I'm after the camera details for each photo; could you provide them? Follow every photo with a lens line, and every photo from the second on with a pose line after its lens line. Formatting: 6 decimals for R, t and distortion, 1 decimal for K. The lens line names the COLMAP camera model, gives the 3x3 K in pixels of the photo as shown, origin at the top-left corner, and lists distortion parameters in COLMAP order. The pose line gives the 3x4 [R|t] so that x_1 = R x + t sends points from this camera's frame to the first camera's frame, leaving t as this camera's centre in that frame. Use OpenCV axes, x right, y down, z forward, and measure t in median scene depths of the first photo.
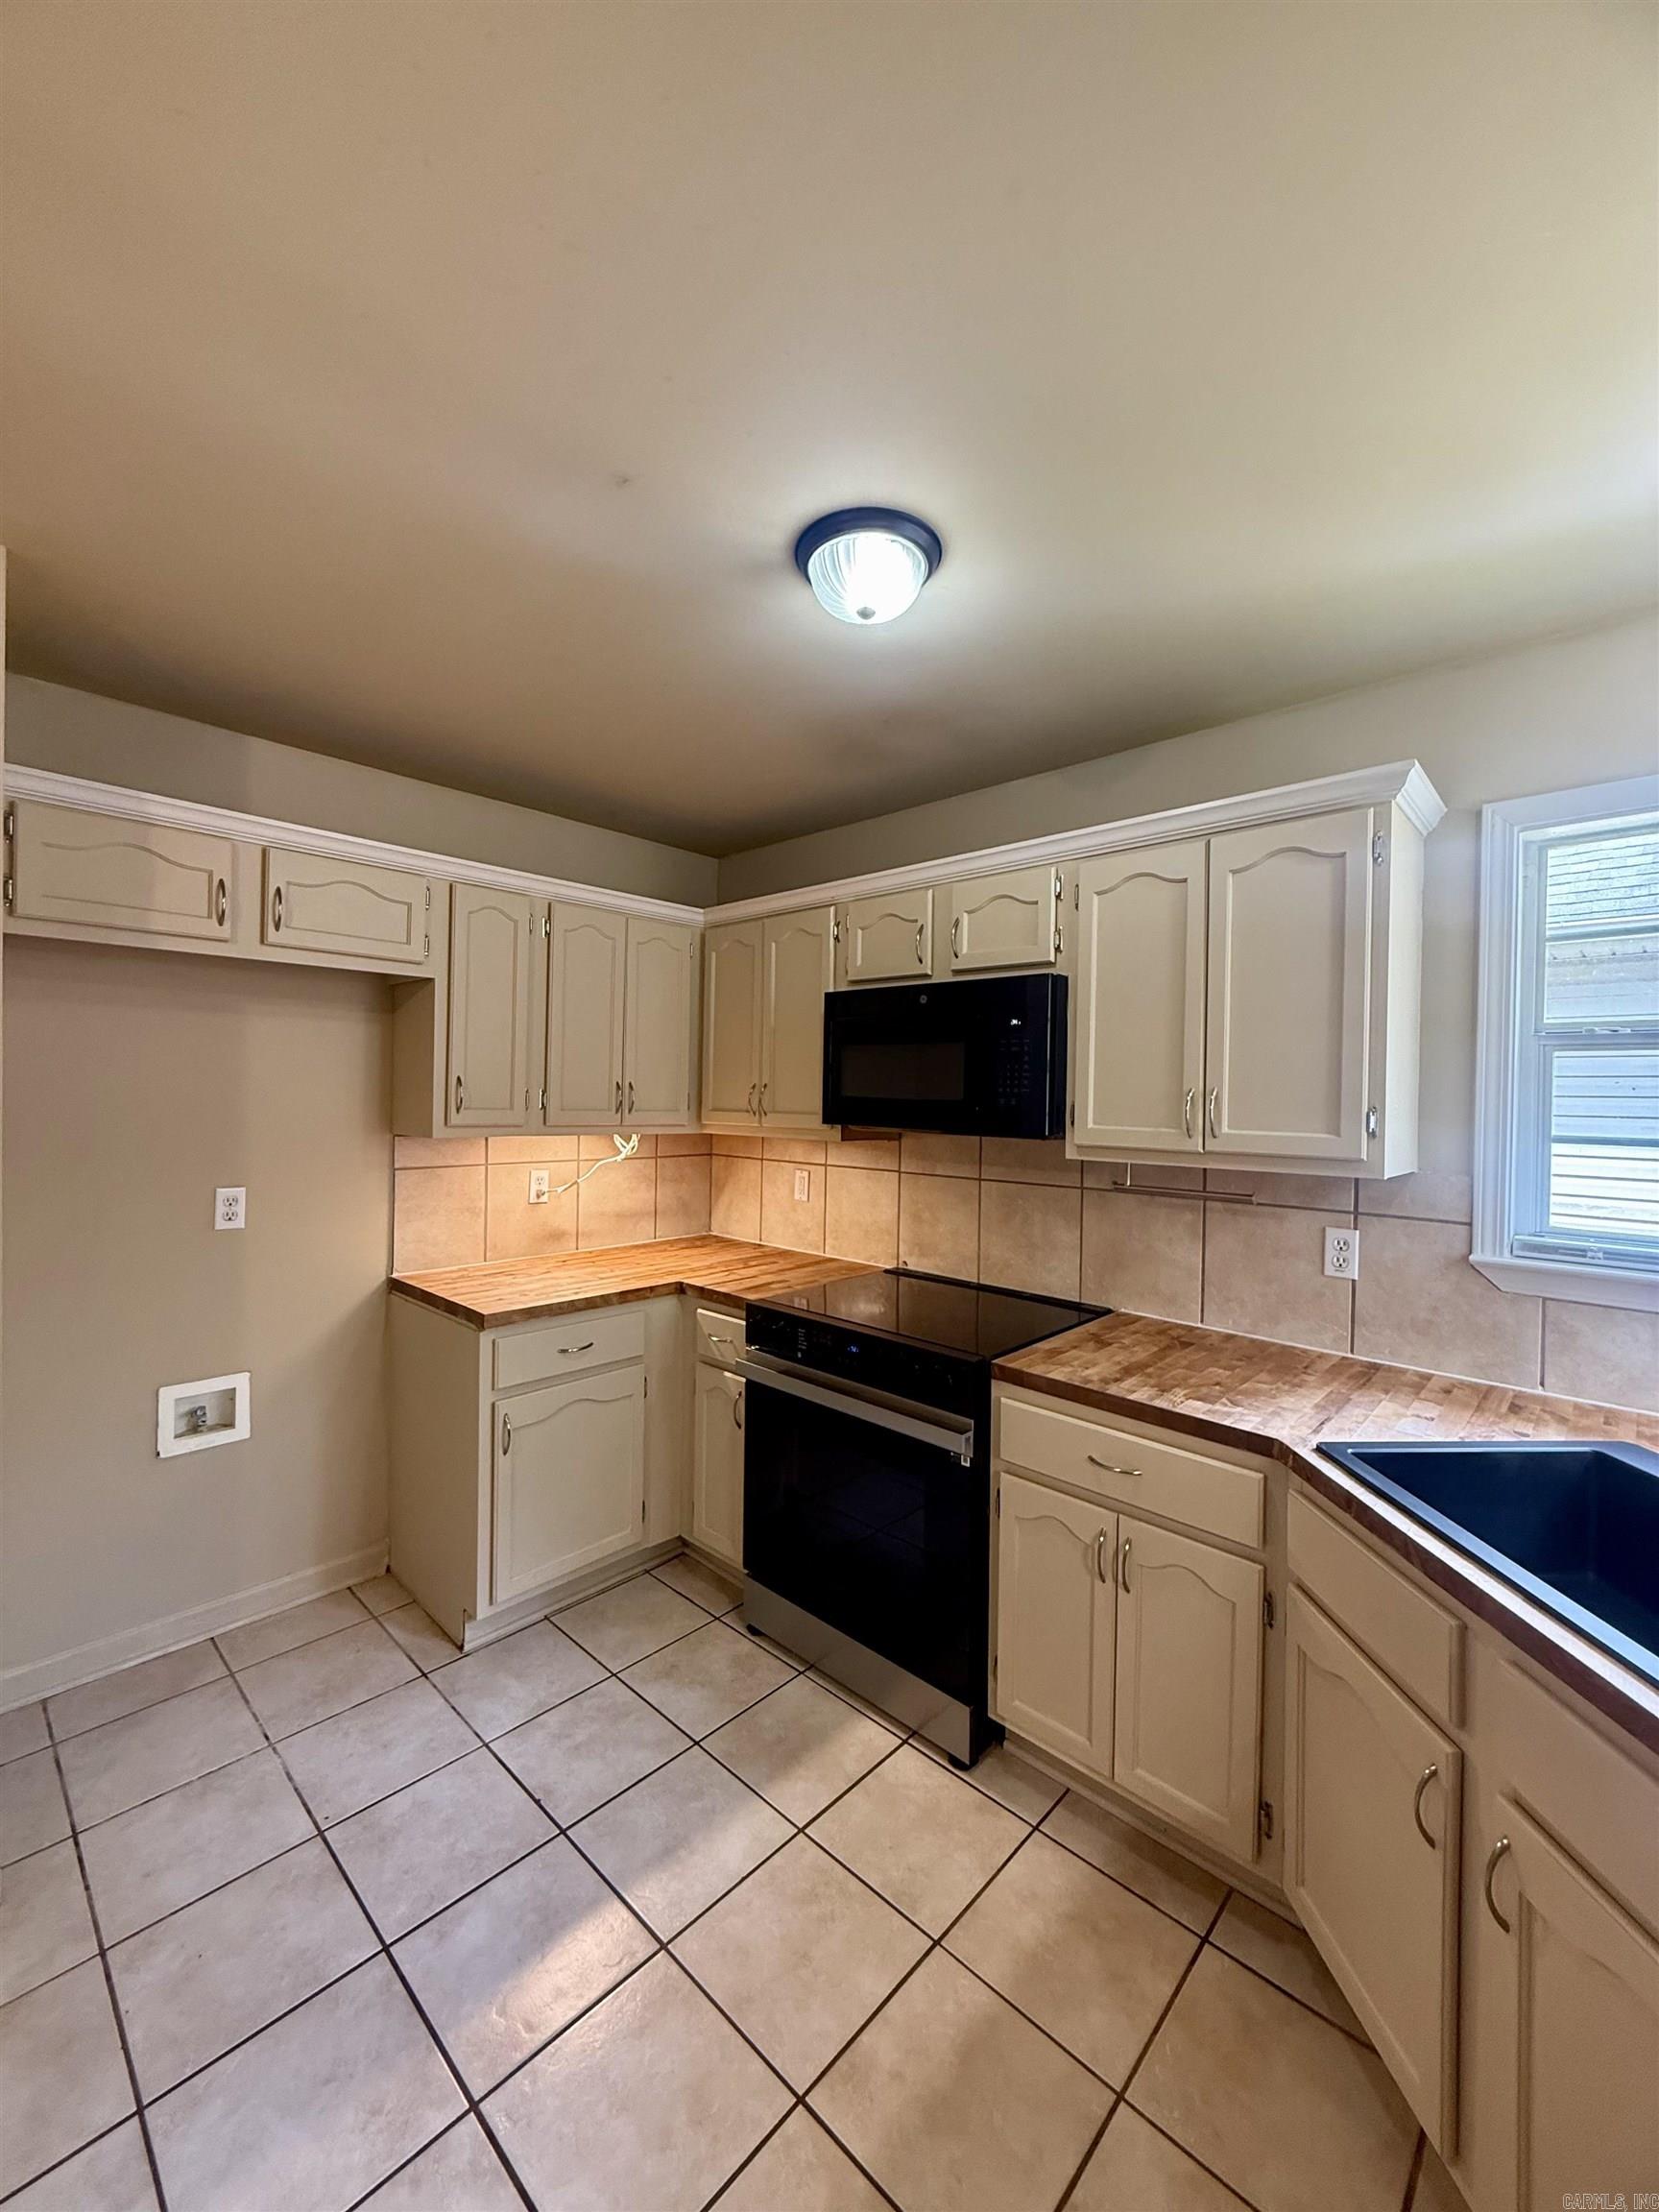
lens RADIAL K [[881.1, 0, 829.0], [0, 881.1, 1098.8], [0, 0, 1]] dist [0.000242, -0.000038]
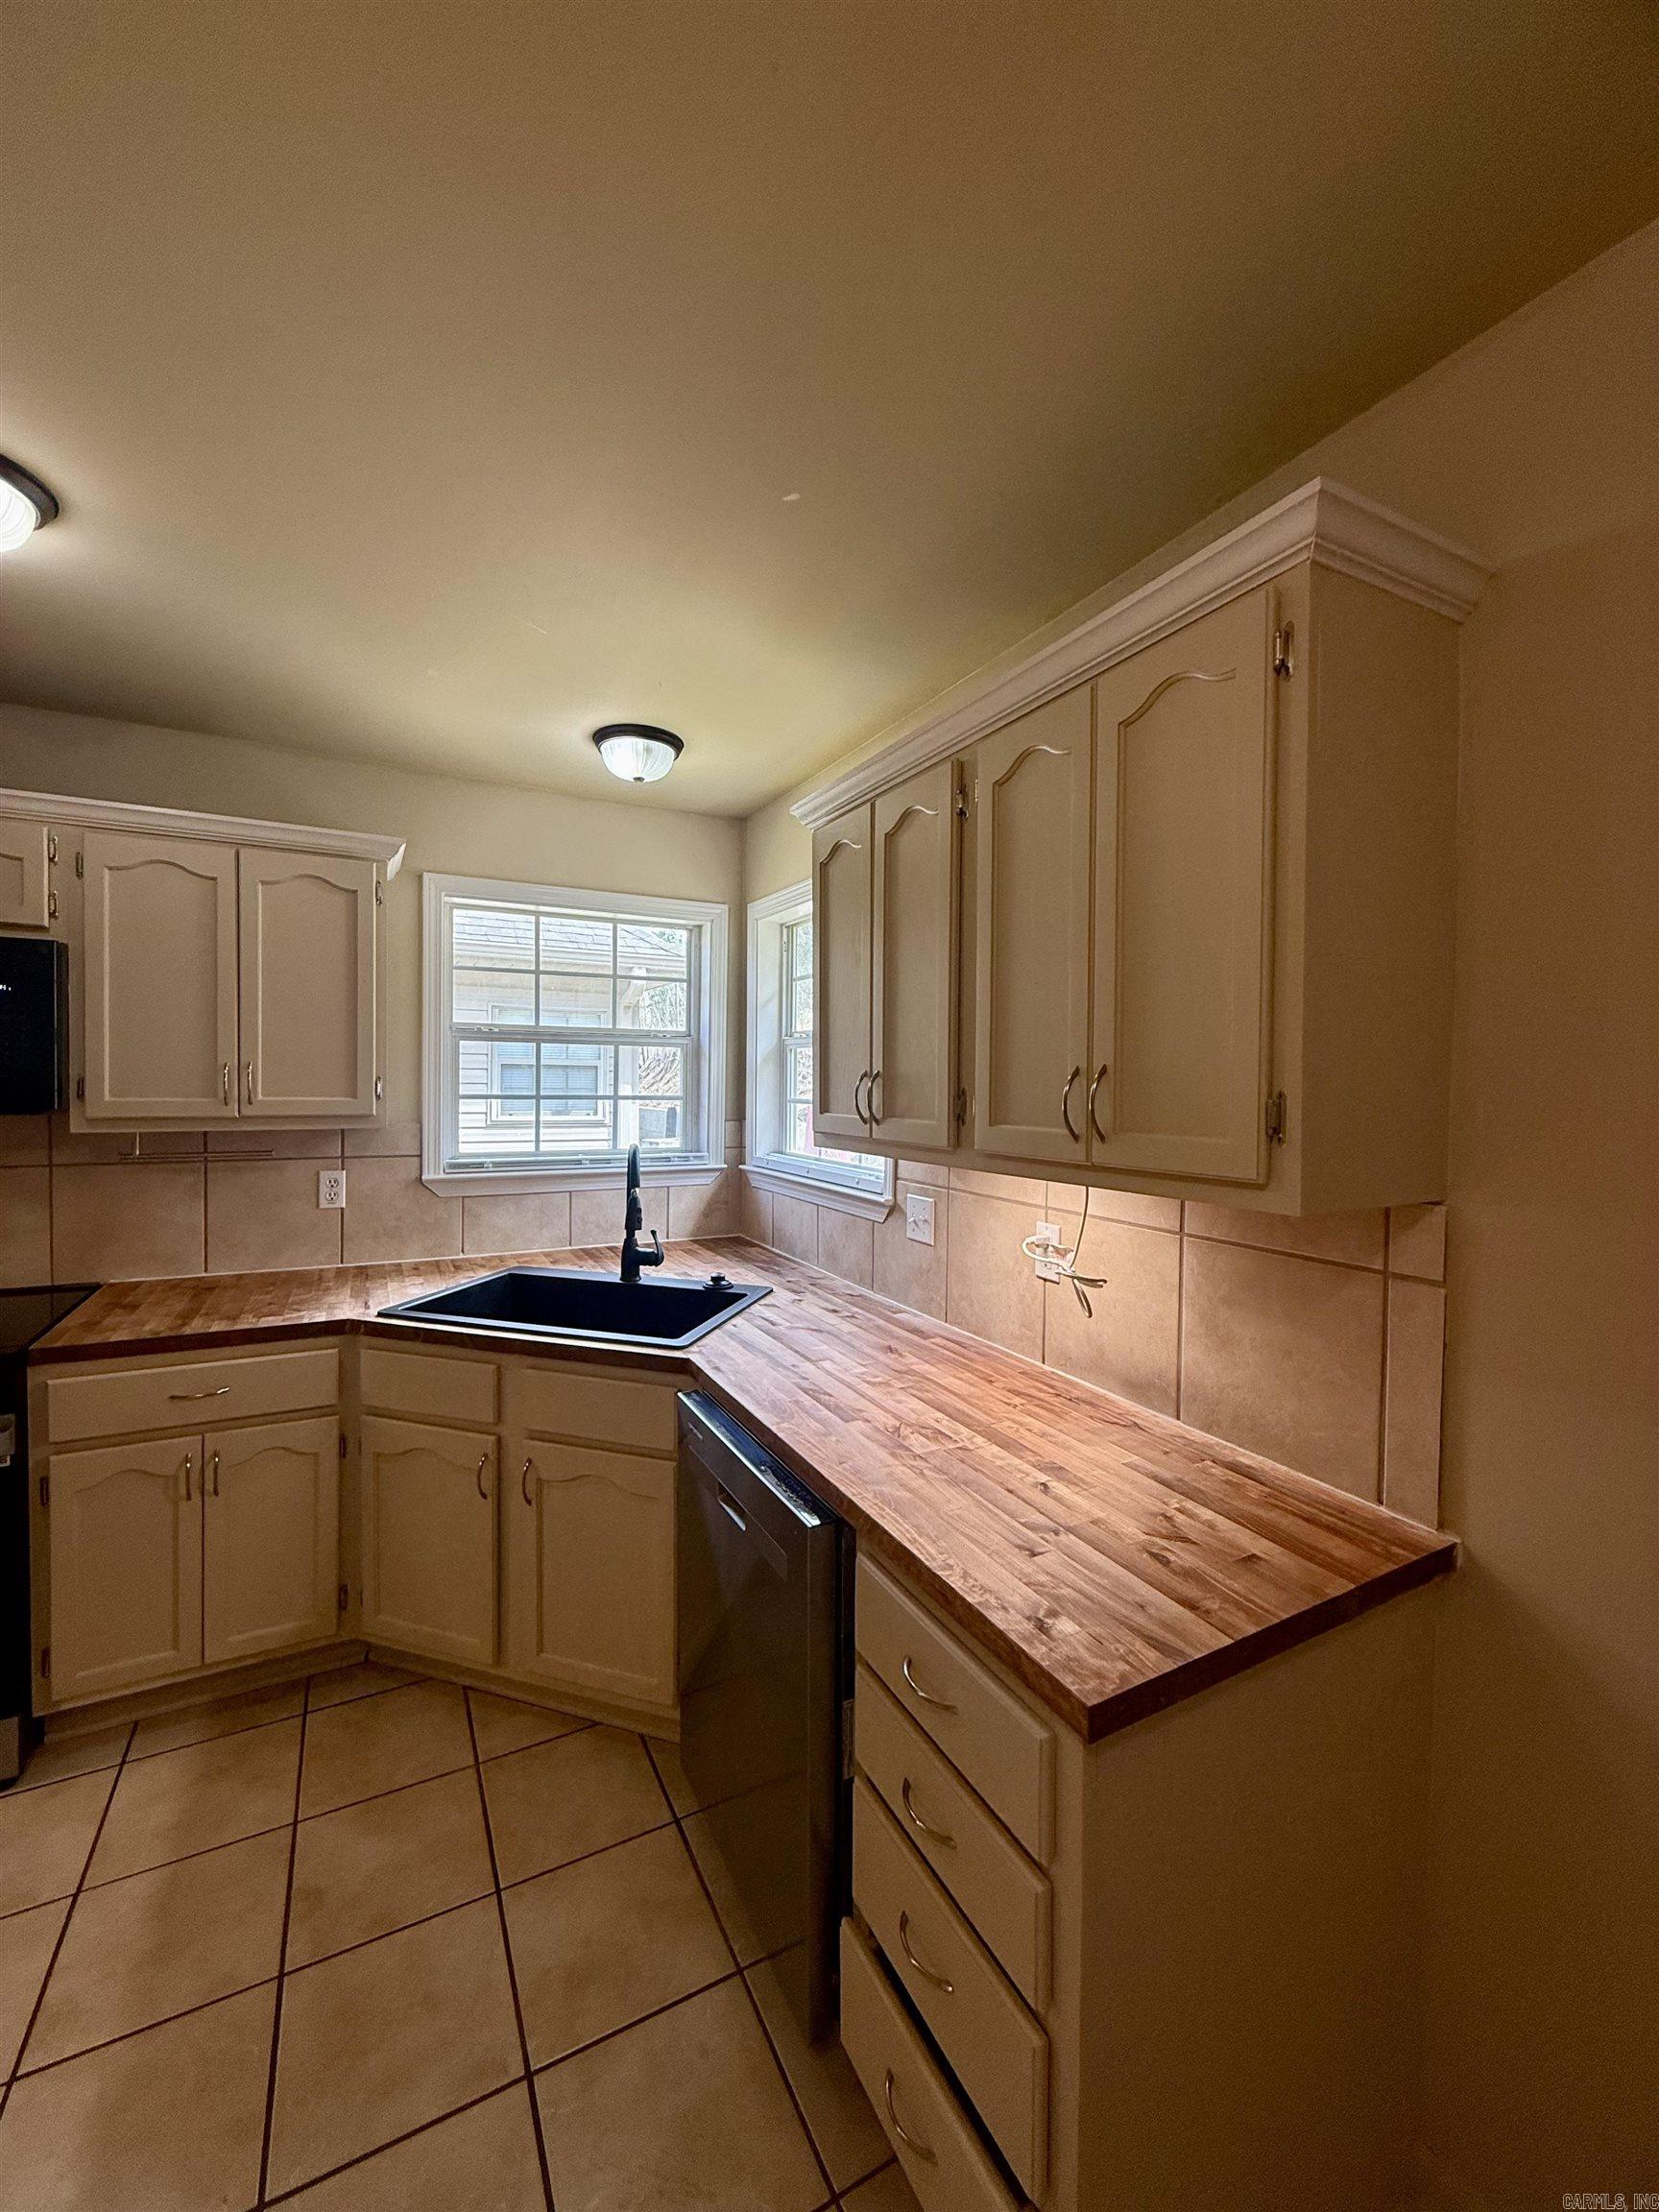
lens RADIAL K [[881.1, 0, 829.0], [0, 881.1, 1098.8], [0, 0, 1]] dist [0.000242, -0.000038]
pose [[0.324034, -0.031466, 0.945522, -0.336929], [-0.001419, 0.999429, 0.033746, -0.003237], [-0.946044, -0.012277, 0.323805, -0.095583]]
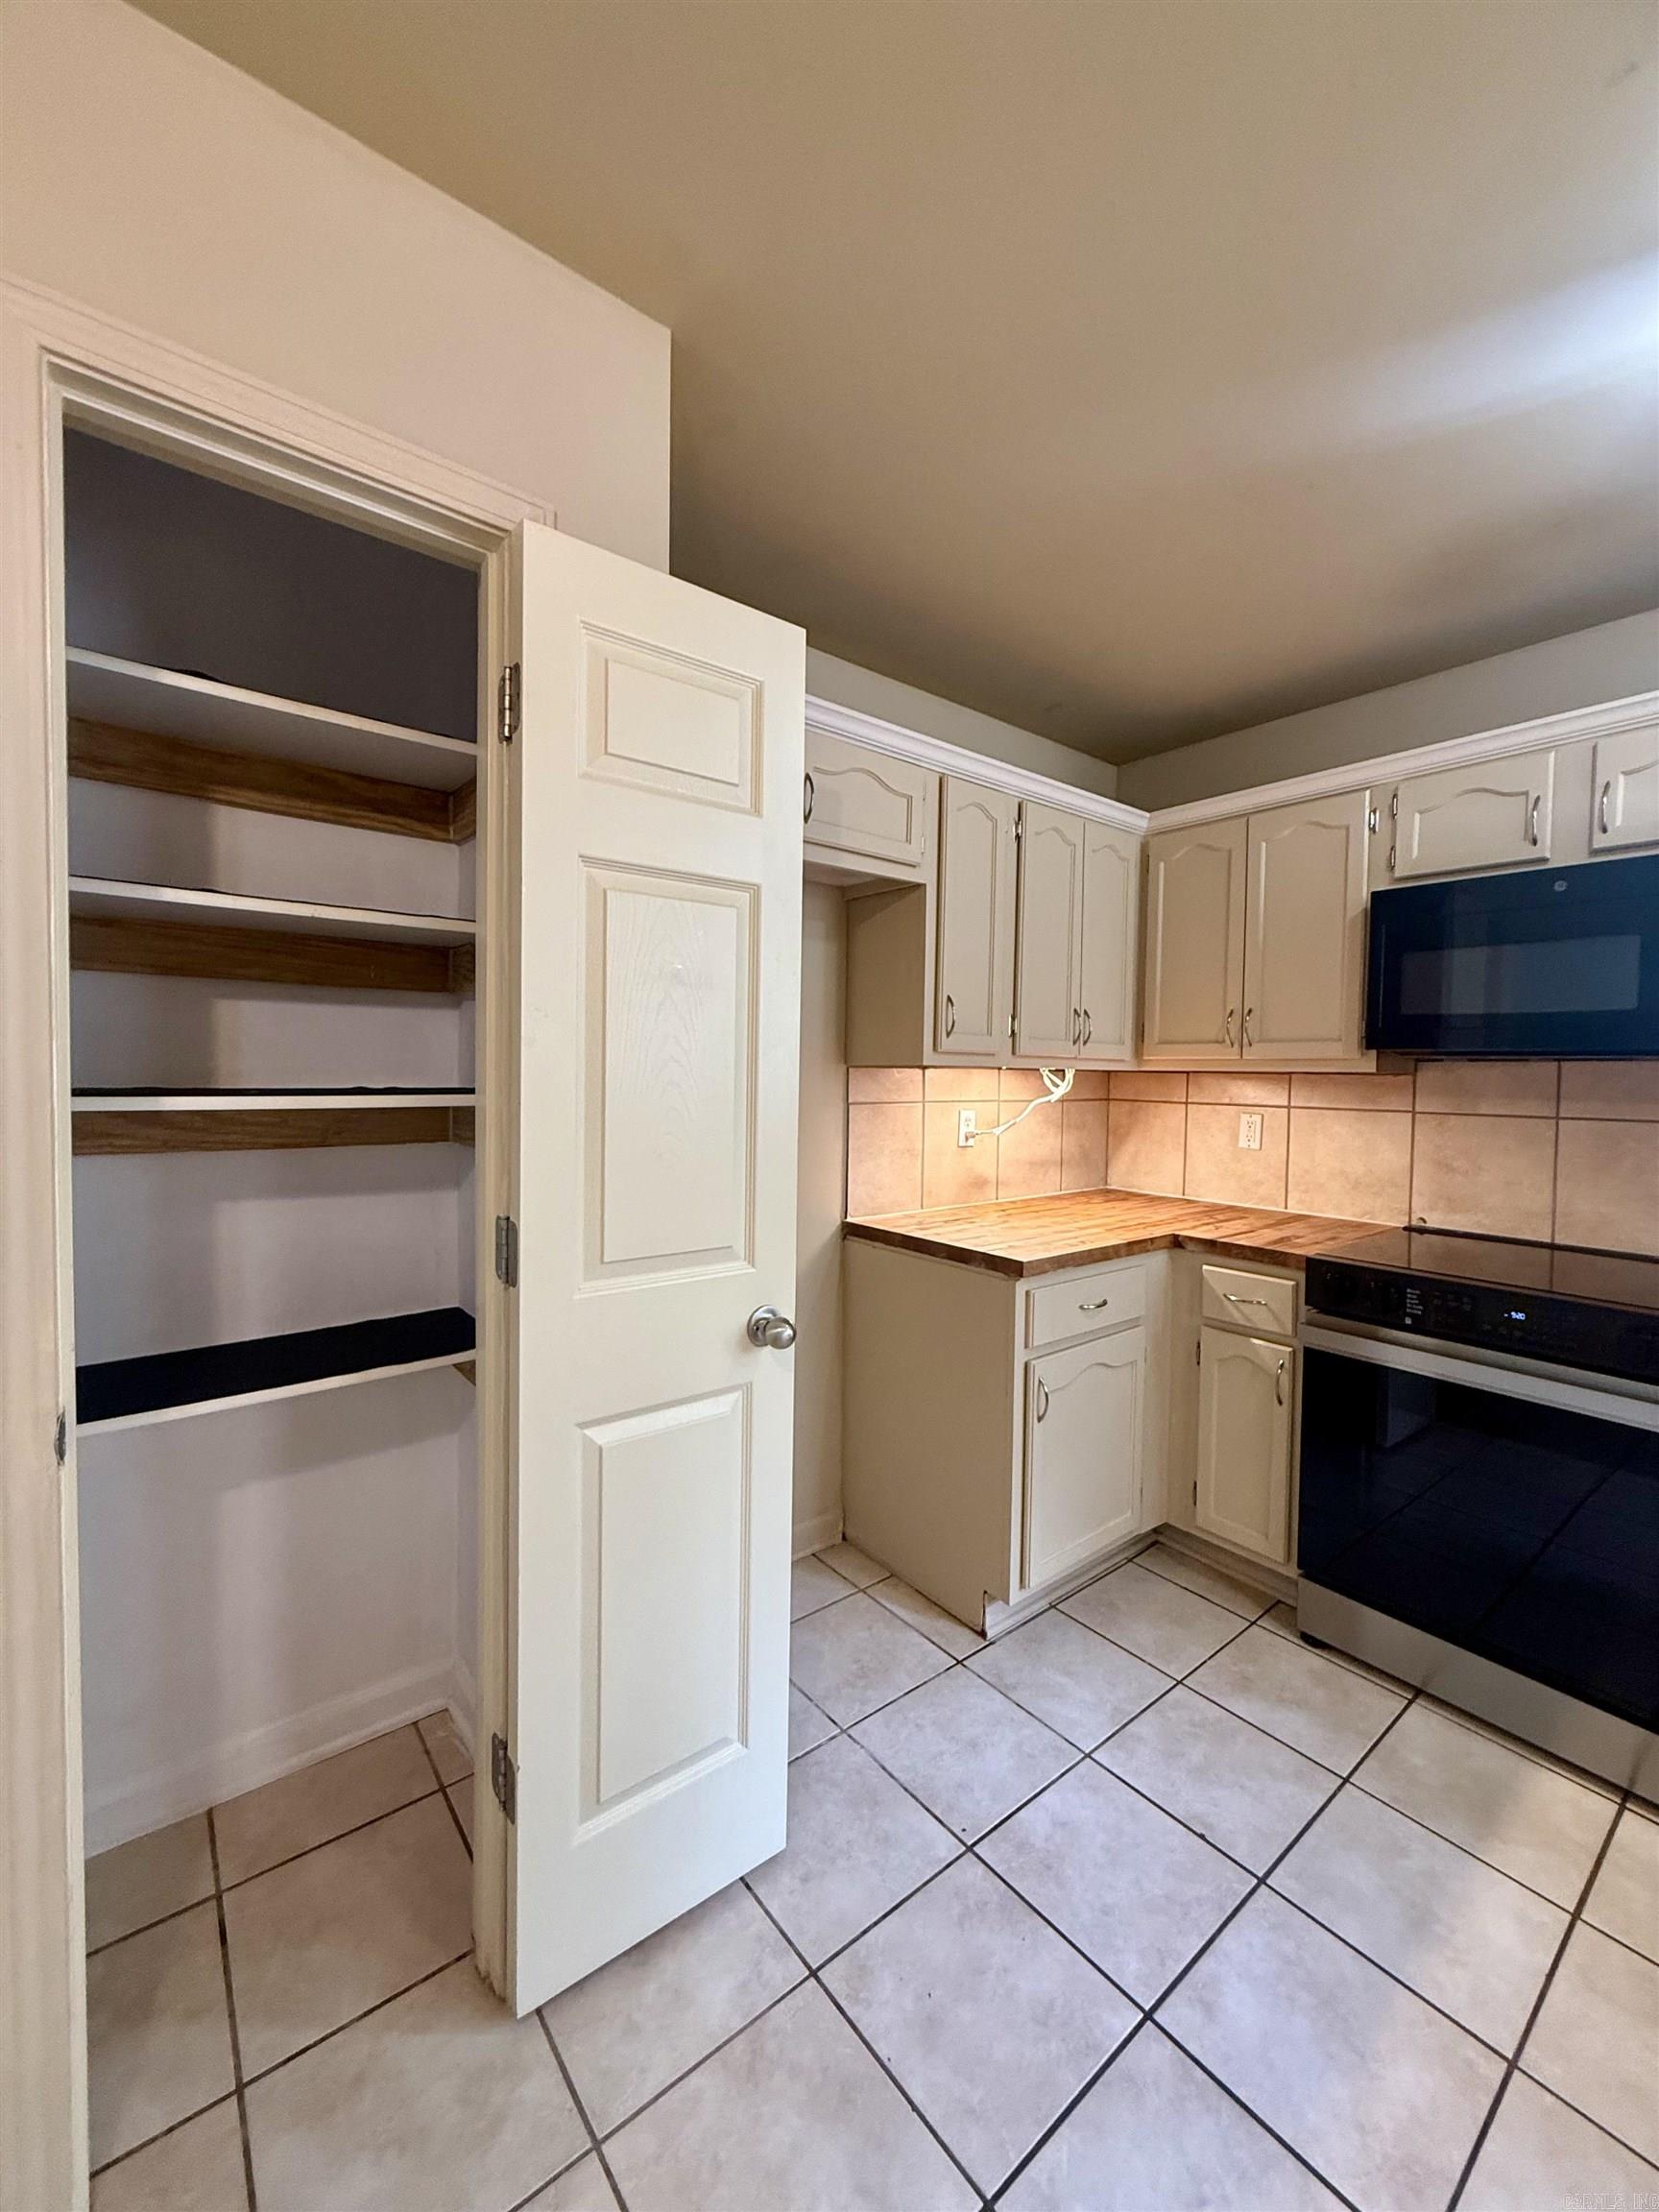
lens RADIAL K [[881.1, 0, 832.0], [0, 881.1, 1099.4], [0, 0, 1]] dist [-0.001266, 0.000019]
pose [[0.990081, 0.001745, -0.140488, -0.420887], [0.002024, 0.999642, 0.026678, 0.056349], [0.140485, -0.026698, 0.989723, 0.106742]]
